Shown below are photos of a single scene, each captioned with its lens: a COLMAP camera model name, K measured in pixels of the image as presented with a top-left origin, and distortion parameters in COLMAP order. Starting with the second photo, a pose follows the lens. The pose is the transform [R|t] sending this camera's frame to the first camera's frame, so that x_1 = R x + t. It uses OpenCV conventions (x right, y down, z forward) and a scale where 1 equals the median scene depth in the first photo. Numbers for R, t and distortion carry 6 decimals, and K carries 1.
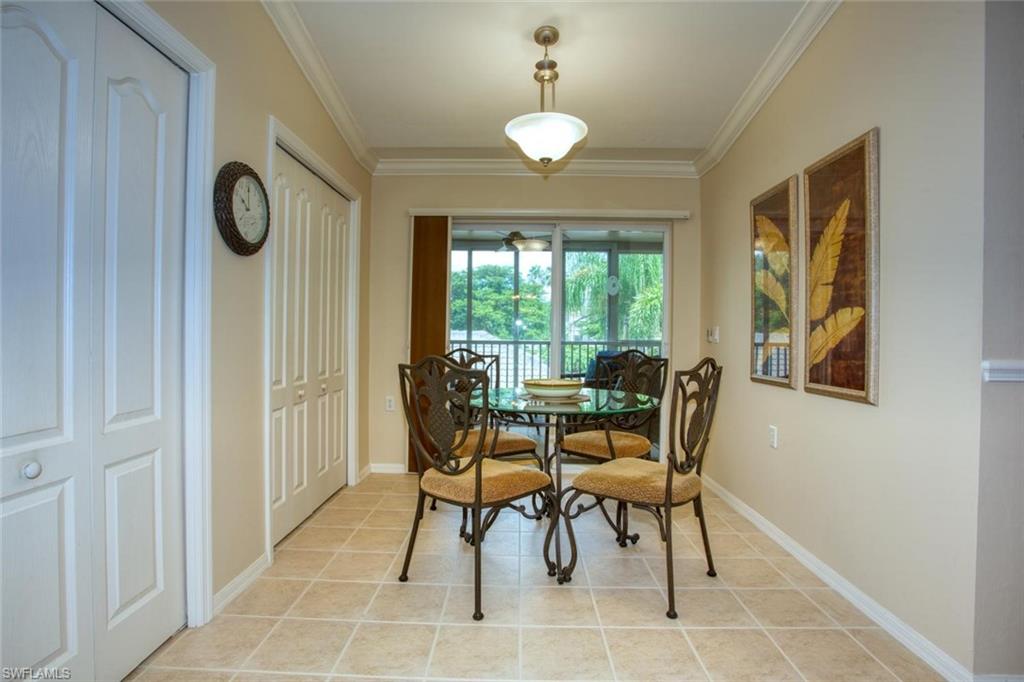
lens RADIAL K [[508.0, 0, 508.2], [0, 508.0, 334.4], [0, 0, 1]] dist [-0.046096, 0.004982]
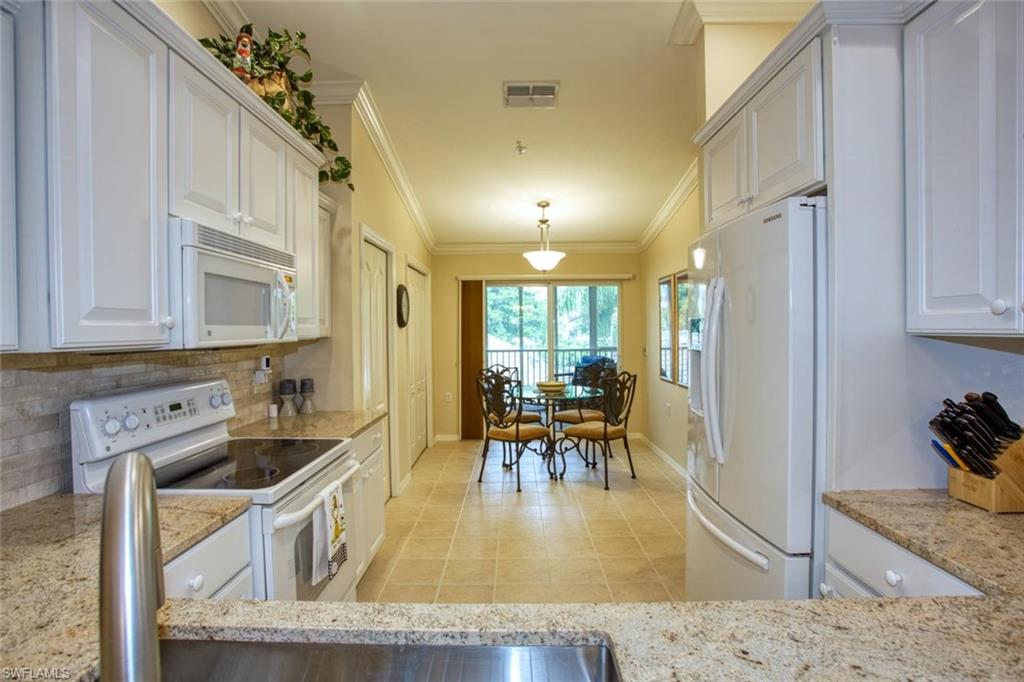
lens RADIAL K [[508.0, 0, 505.1], [0, 508.0, 327.6], [0, 0, 1]] dist [-0.046096, 0.004982]
pose [[0.999780, -0.020697, 0.003512, -0.076135], [0.020705, 0.999783, -0.002185, -0.104444], [-0.003466, 0.002257, 0.999991, -0.829369]]
